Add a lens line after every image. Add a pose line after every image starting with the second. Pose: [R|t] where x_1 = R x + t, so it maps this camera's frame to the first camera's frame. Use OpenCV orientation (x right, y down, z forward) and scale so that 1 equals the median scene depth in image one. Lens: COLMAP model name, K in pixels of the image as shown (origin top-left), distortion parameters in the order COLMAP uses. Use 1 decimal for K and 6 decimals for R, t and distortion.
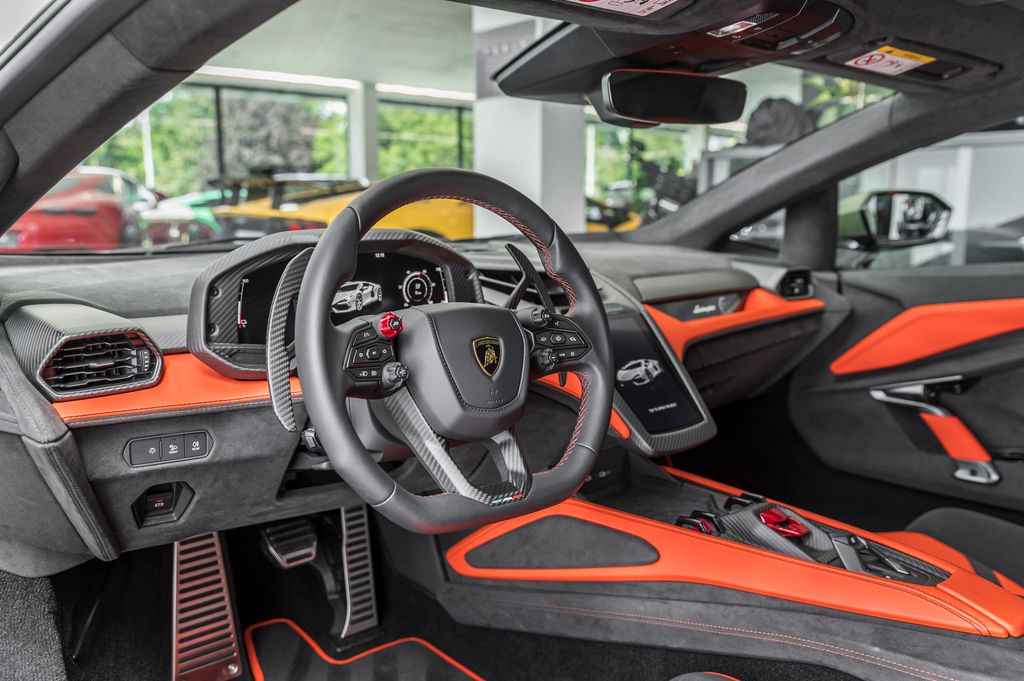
lens RADIAL K [[813.7, 0, 512.1], [0, 813.7, 343.5], [0, 0, 1]] dist [-0.035641, 0.006103]
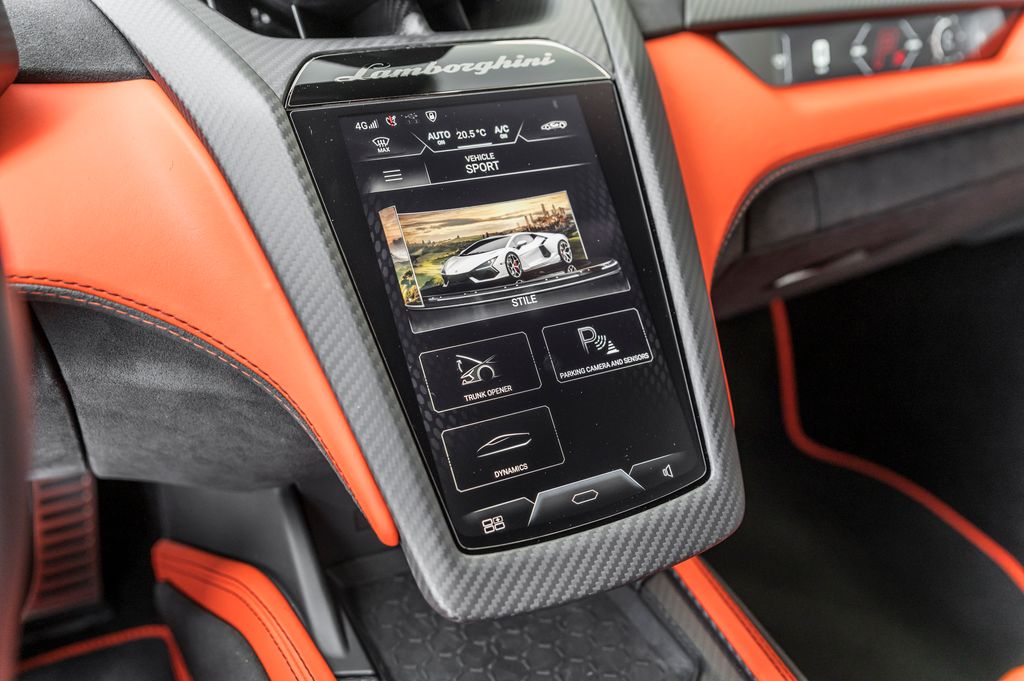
lens RADIAL K [[997.4, 0, 506.4], [0, 997.4, 340.2], [0, 0, 1]] dist [-0.025030, 0.000000]
pose [[0.974847, 0.164070, -0.150848, 0.143178], [-0.104123, 0.933682, 0.342631, -0.051886], [0.197059, -0.318306, 0.927280, 0.447044]]
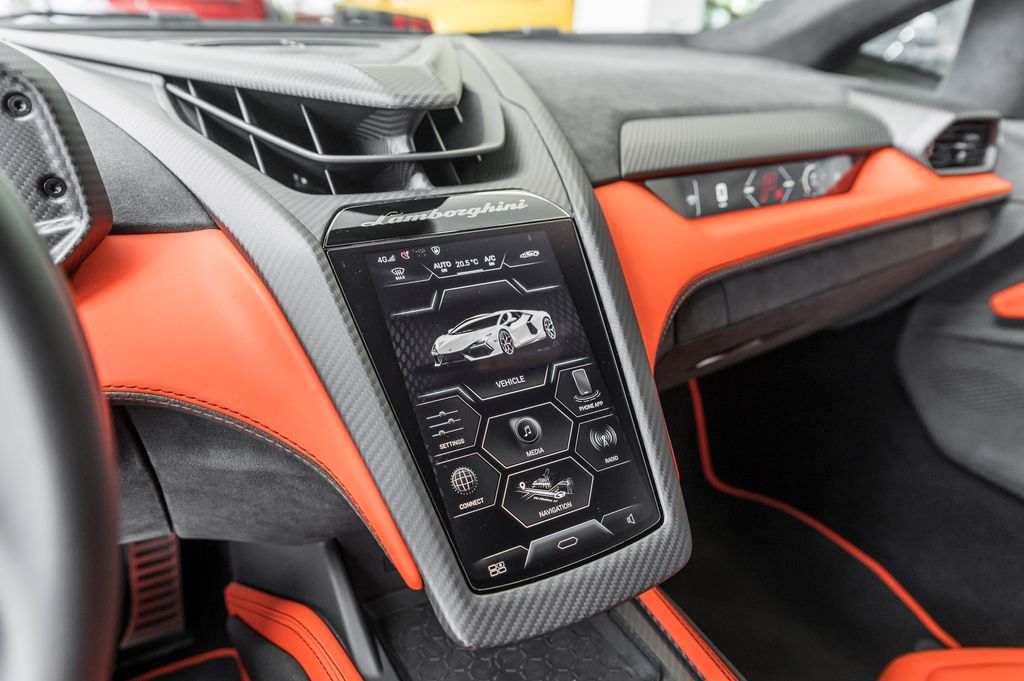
lens RADIAL K [[731.2, 0, 494.9], [0, 731.2, 366.3], [0, 0, 1]] dist [0.011045, -0.017597]
pose [[0.982353, 0.118495, -0.144713, 0.135516], [-0.073363, 0.955822, 0.284645, -0.049912], [0.172049, -0.269005, 0.947647, 0.460435]]
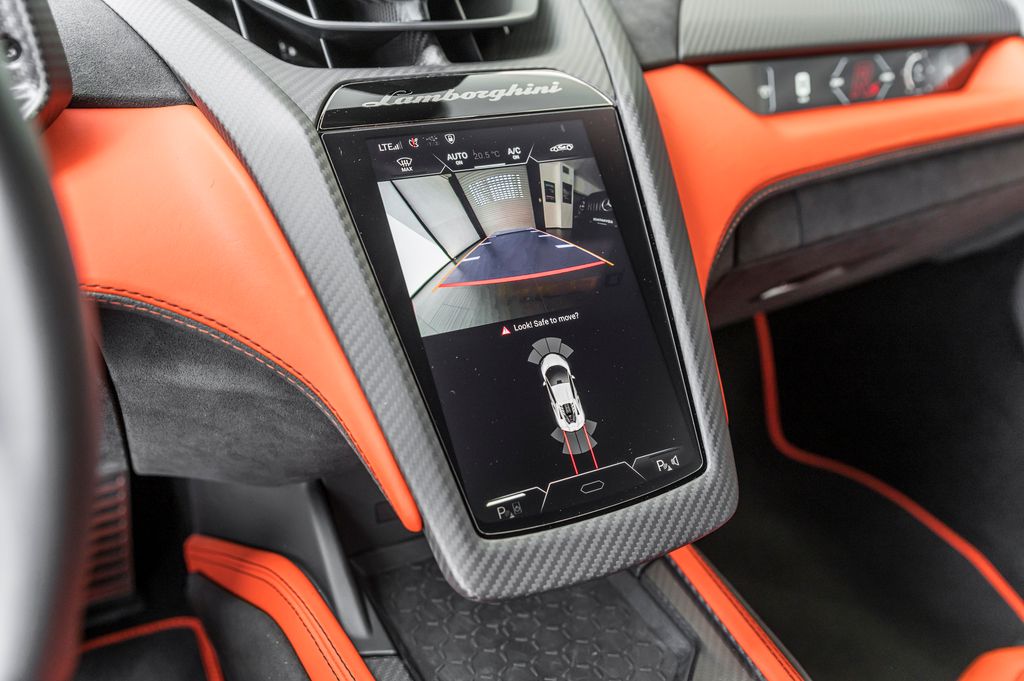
lens RADIAL K [[930.9, 0, 508.5], [0, 930.9, 342.7], [0, 0, 1]] dist [-0.022111, 0.000000]
pose [[0.975650, 0.161002, -0.148948, 0.140327], [-0.104807, 0.938766, 0.328227, -0.049521], [0.192672, -0.304624, 0.932782, 0.441135]]
